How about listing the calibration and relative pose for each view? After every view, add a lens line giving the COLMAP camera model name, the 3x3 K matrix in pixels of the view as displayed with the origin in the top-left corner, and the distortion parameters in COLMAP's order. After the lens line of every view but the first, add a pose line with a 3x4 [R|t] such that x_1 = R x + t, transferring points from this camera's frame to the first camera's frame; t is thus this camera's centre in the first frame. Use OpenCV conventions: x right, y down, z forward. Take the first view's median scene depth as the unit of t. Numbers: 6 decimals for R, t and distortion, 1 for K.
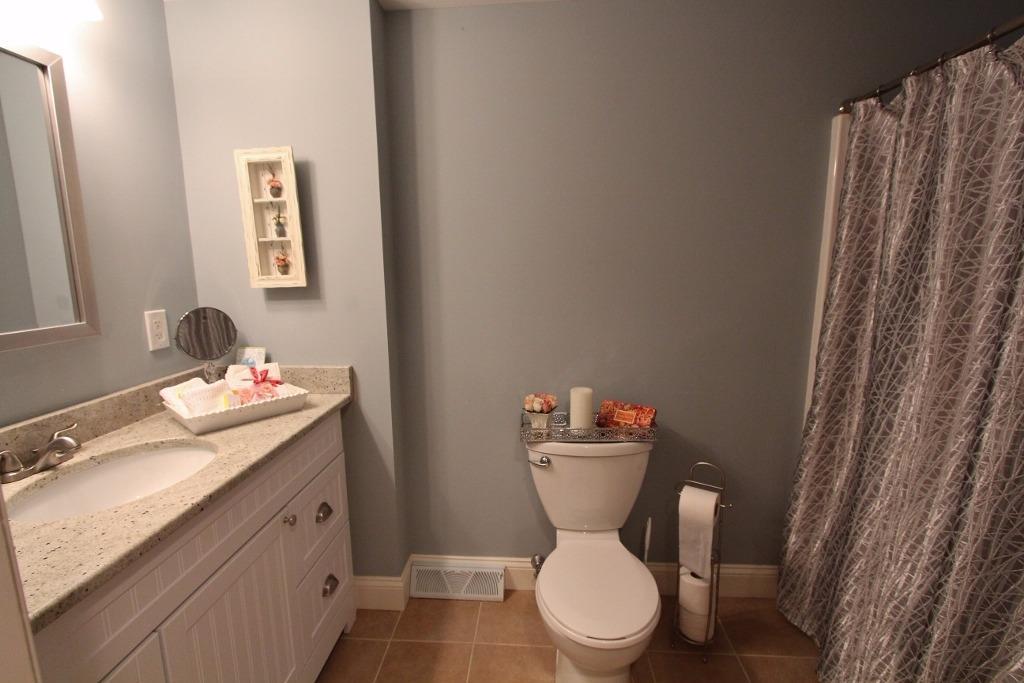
lens RADIAL K [[470.1, 0, 512.7], [0, 470.1, 338.8], [0, 0, 1]] dist [-0.021468, 0.002801]
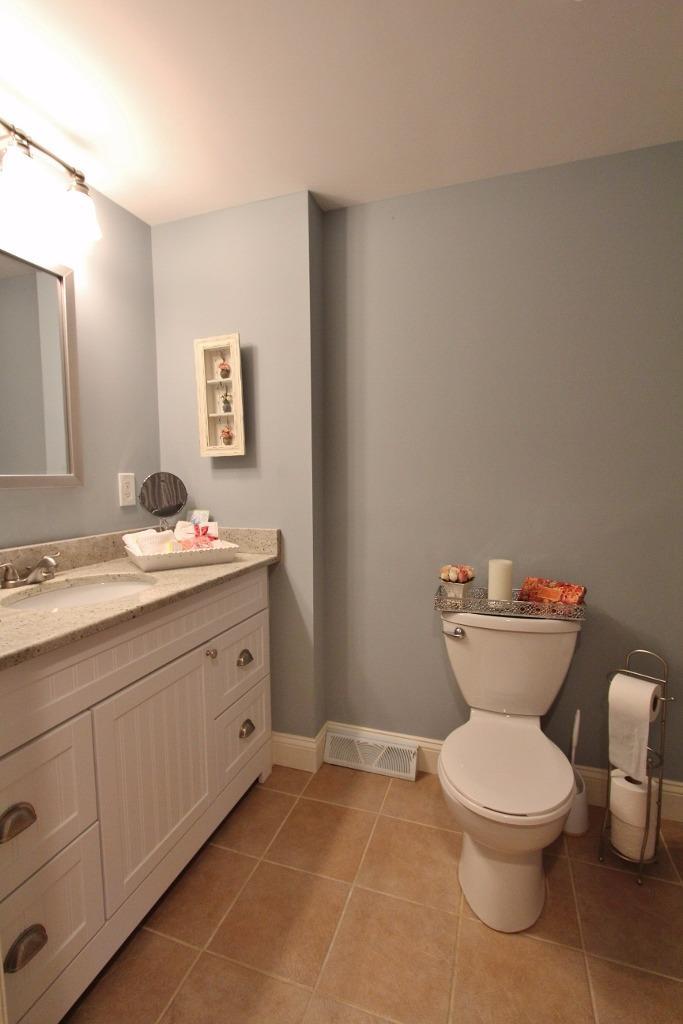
lens RADIAL K [[470.1, 0, 339.7], [0, 470.1, 514.0], [0, 0, 1]] dist [-0.021468, 0.002801]
pose [[0.964908, 0.028700, -0.261016, 0.078549], [-0.046267, 0.997040, -0.061405, 0.089099], [0.258481, 0.071326, 0.963380, -0.015766]]
